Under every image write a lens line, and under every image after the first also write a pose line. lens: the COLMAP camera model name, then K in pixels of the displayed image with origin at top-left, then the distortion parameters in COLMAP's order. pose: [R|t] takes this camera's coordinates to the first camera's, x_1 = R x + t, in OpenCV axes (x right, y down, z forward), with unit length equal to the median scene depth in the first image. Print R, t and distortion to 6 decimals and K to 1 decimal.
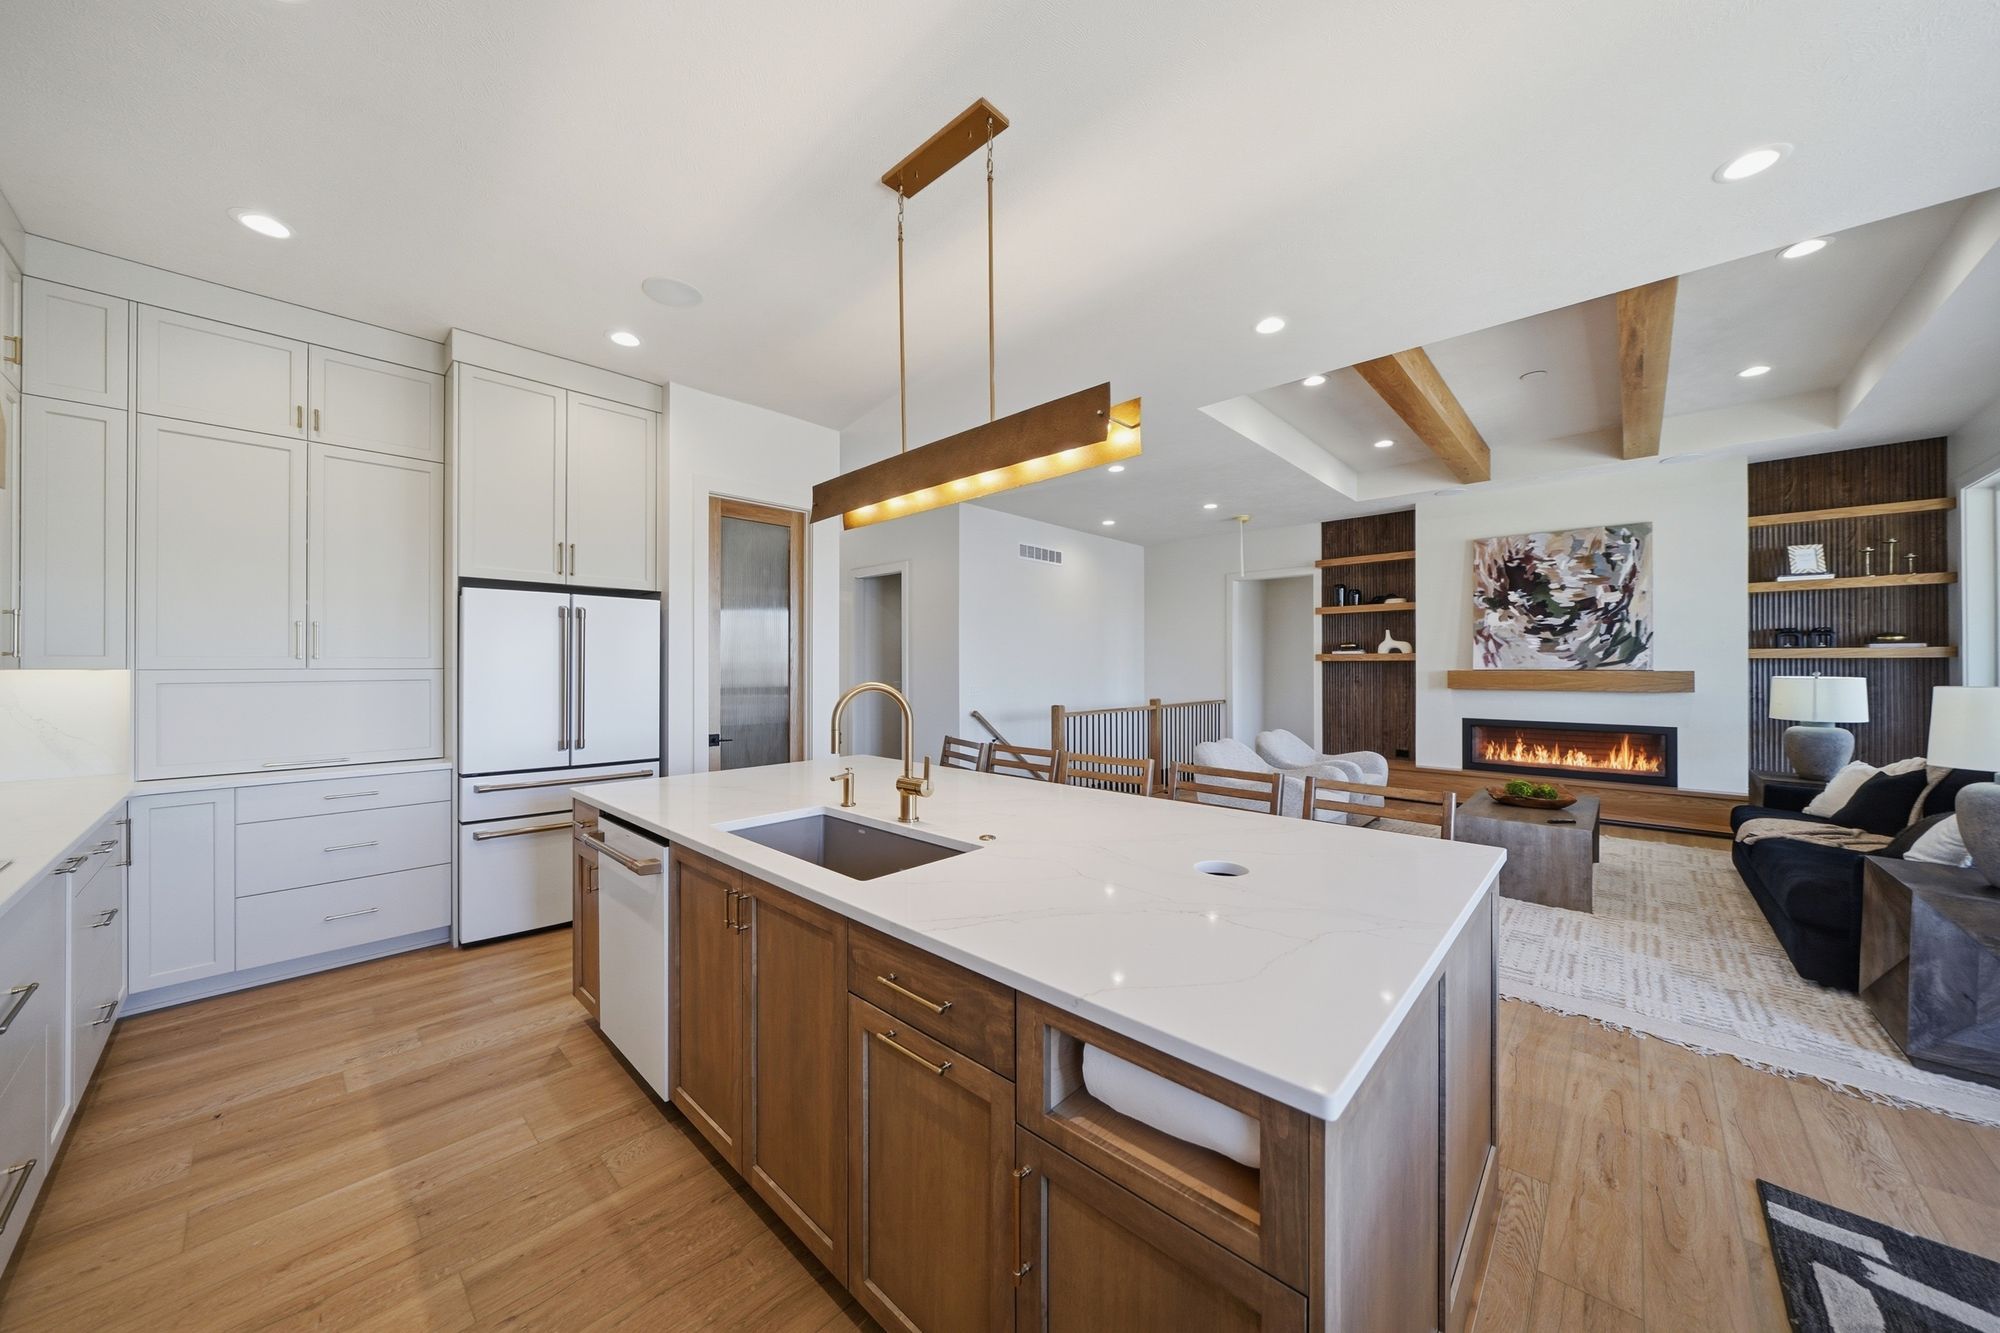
lens RADIAL K [[674.5, 0, 1004.9], [0, 674.5, 665.7], [0, 0, 1]] dist [-0.008907, 0.000279]
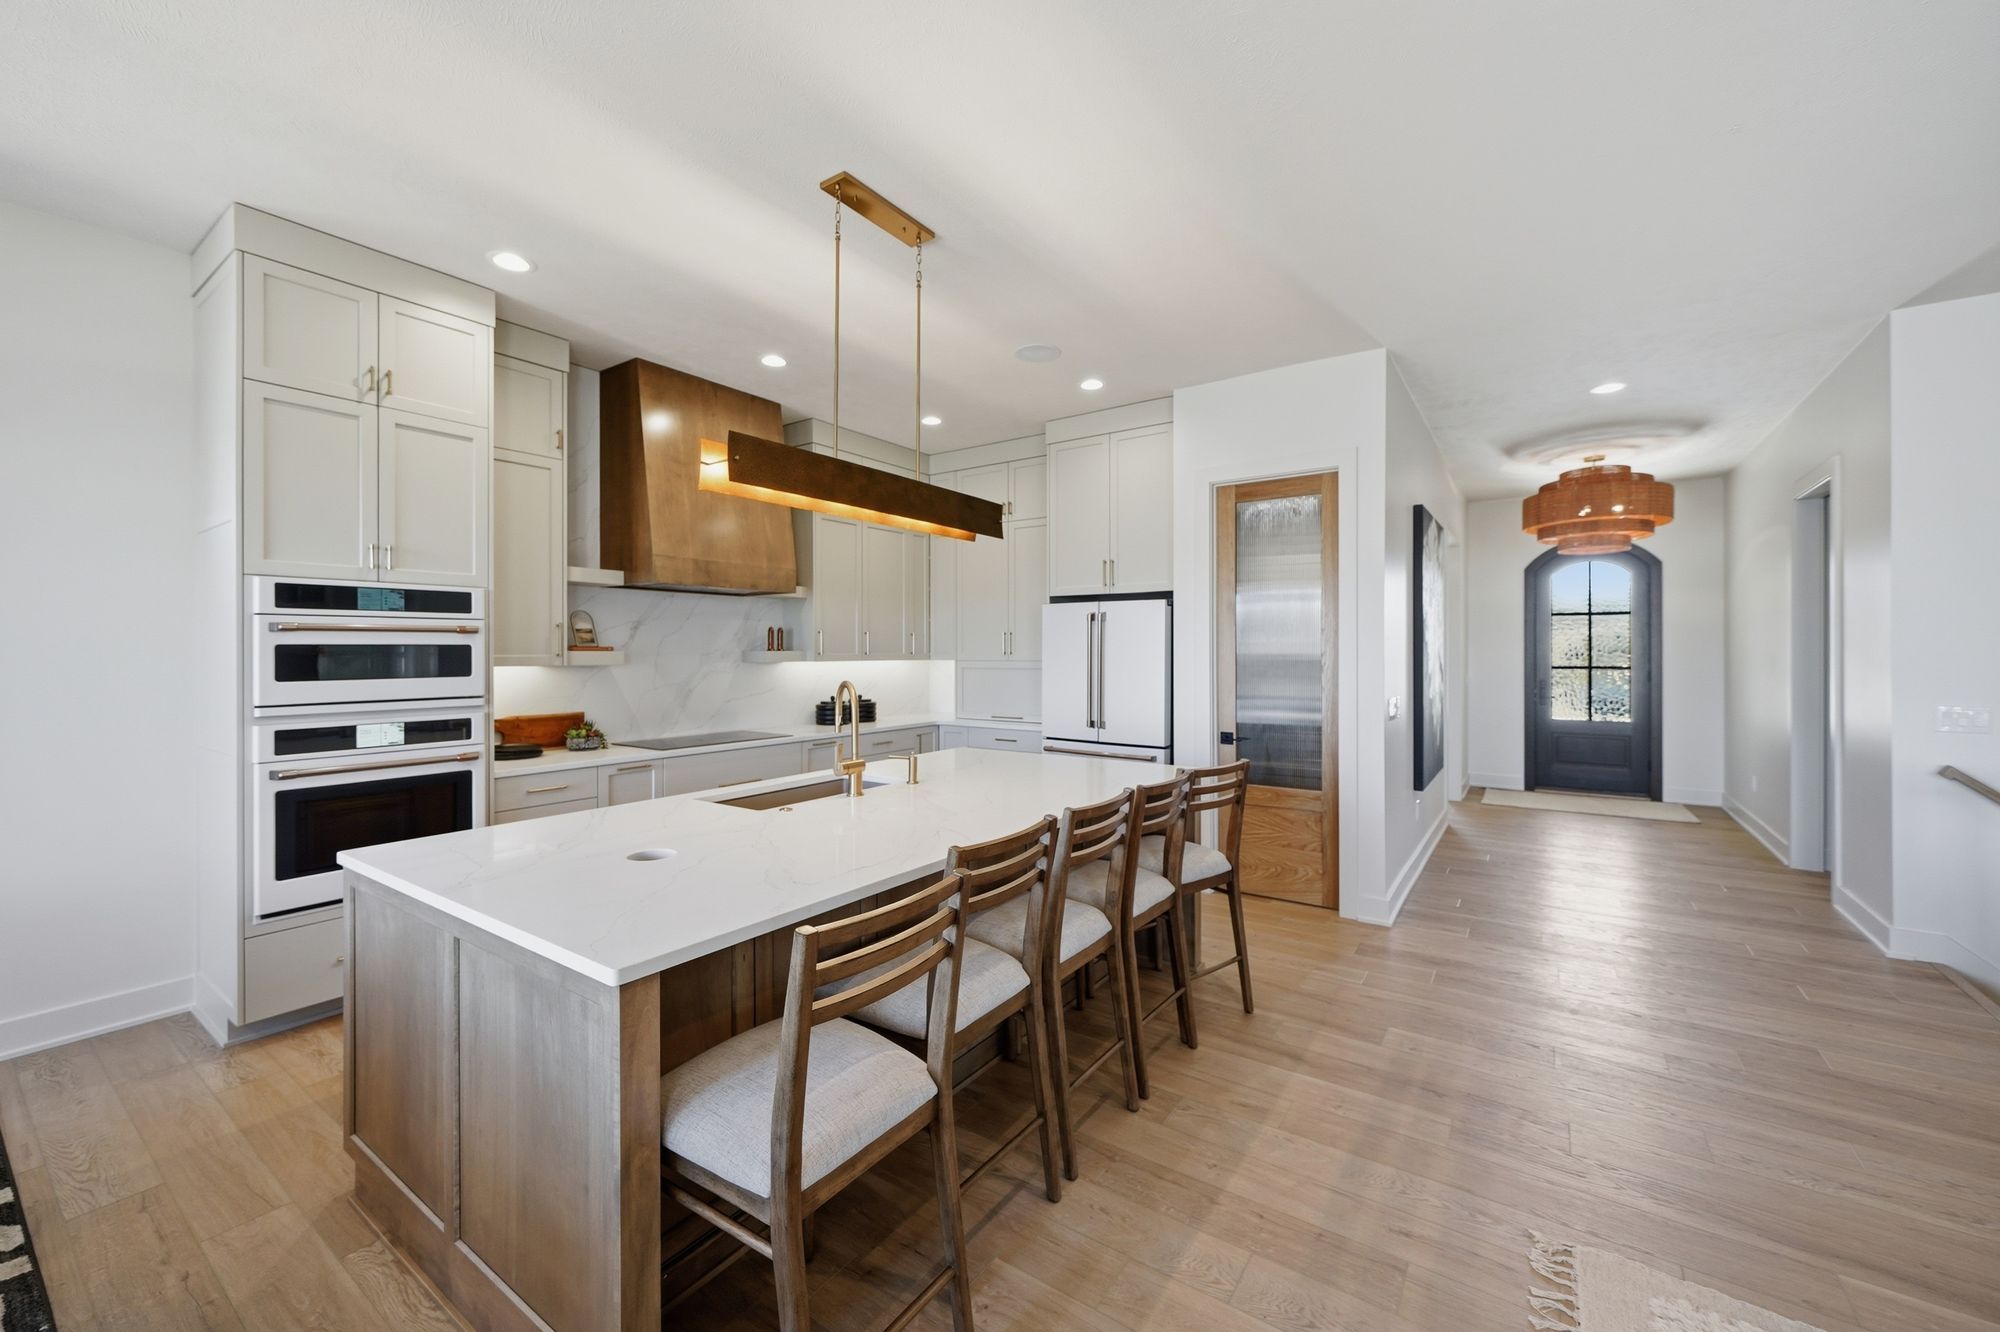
lens RADIAL K [[810.8, 0, 987.4], [0, 810.8, 661.8], [0, 0, 1]] dist [-0.003613, -0.000281]
pose [[0.135211, 0.014428, -0.990712, 0.791893], [0.002949, 0.999884, 0.014964, -0.019658], [0.990812, -0.004945, 0.135152, 0.595187]]
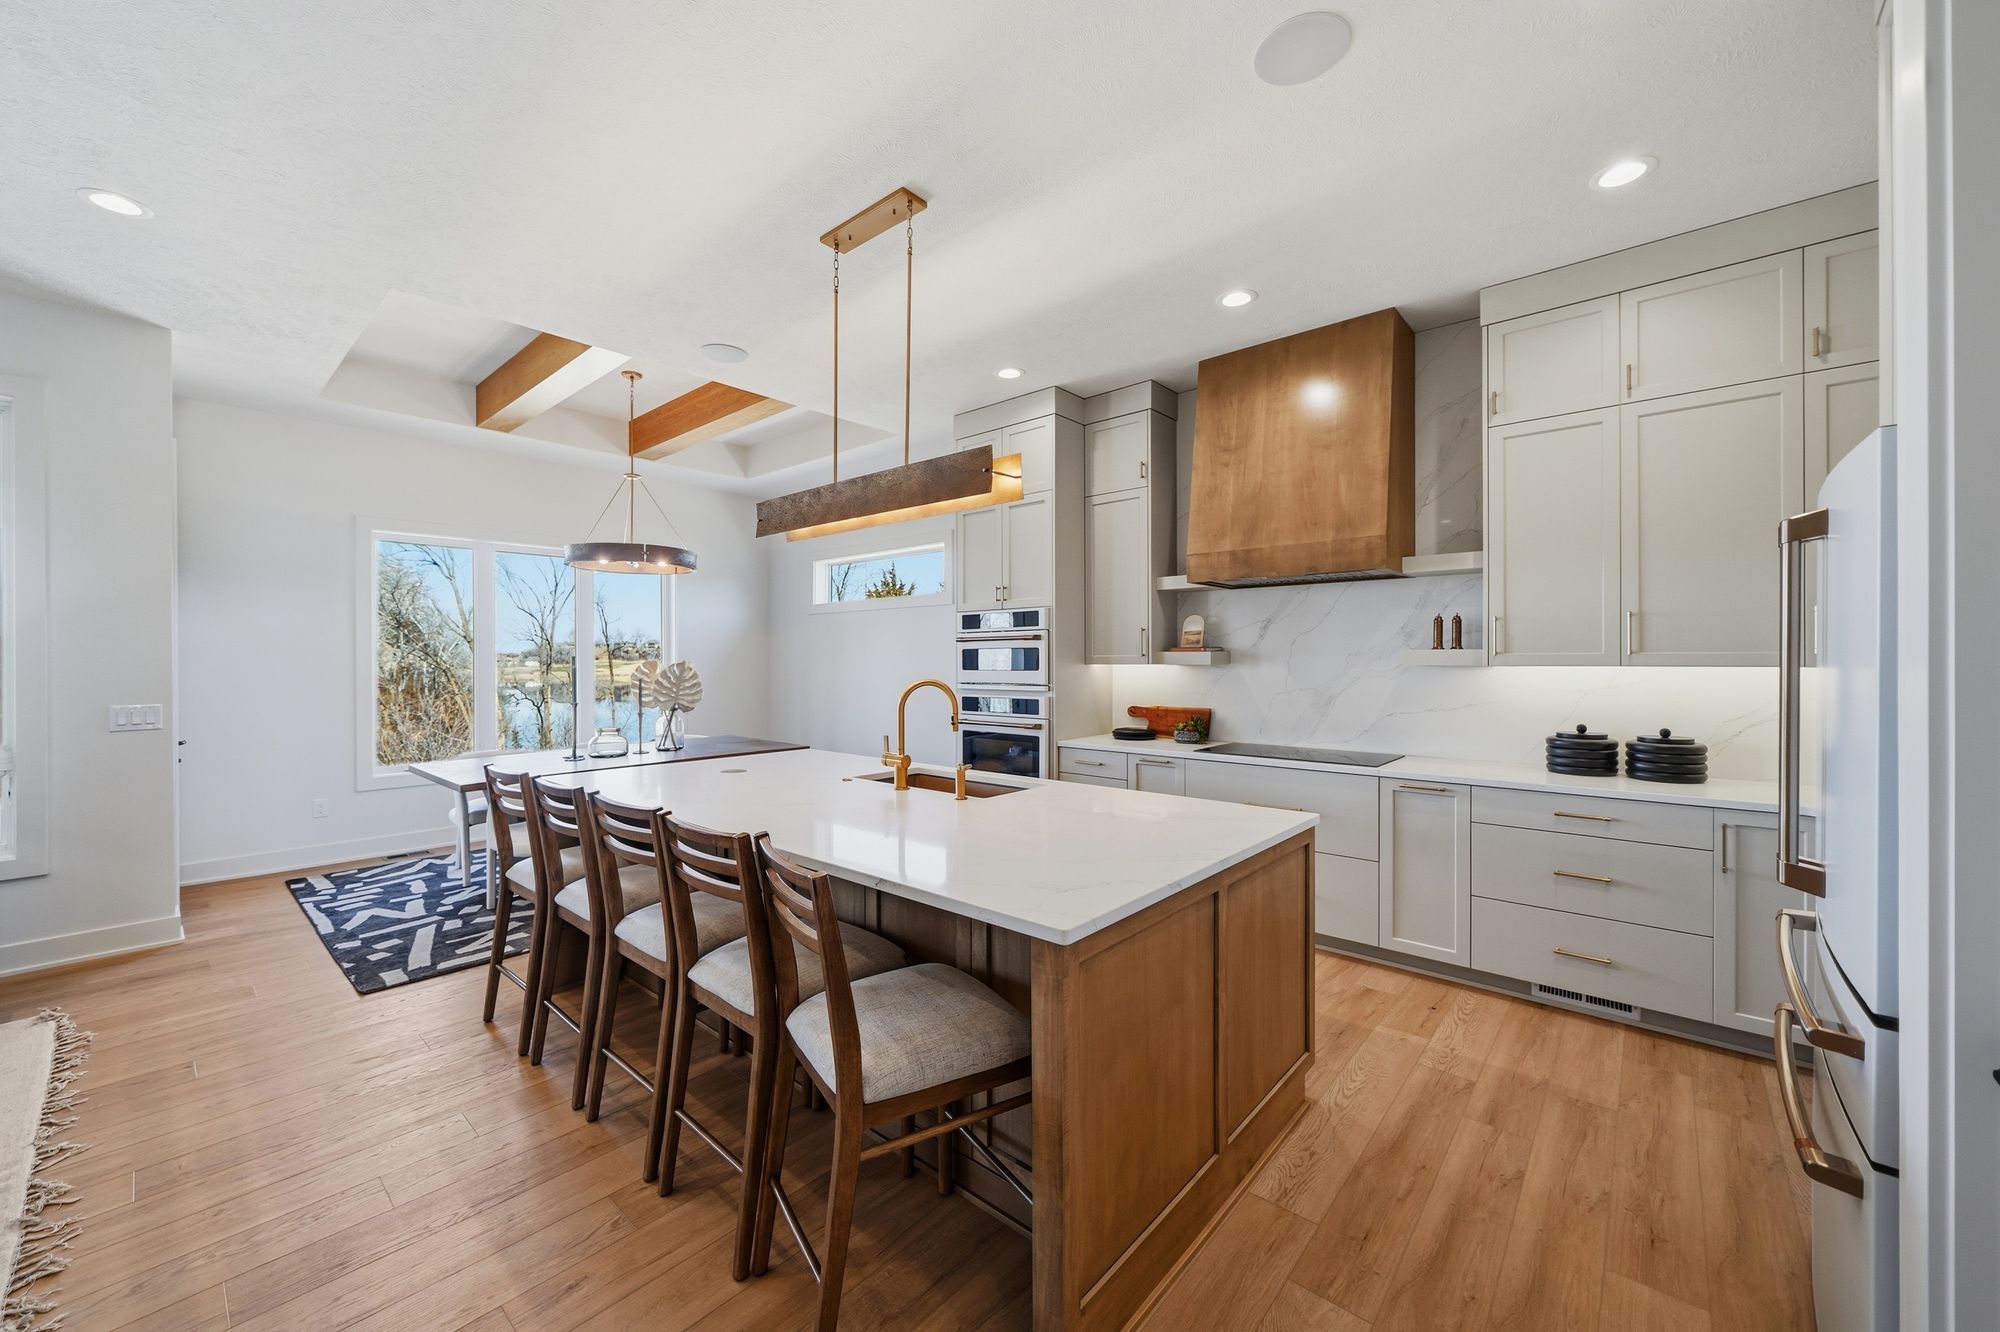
lens RADIAL K [[769.0, 0, 991.8], [0, 769.0, 671.7], [0, 0, 1]] dist [0.012388, 0.000293]
pose [[-0.999936, 0.003730, -0.010709, -0.173457], [0.003590, 0.999908, 0.013064, -0.004145], [0.010757, 0.013025, -0.999857, 1.426998]]
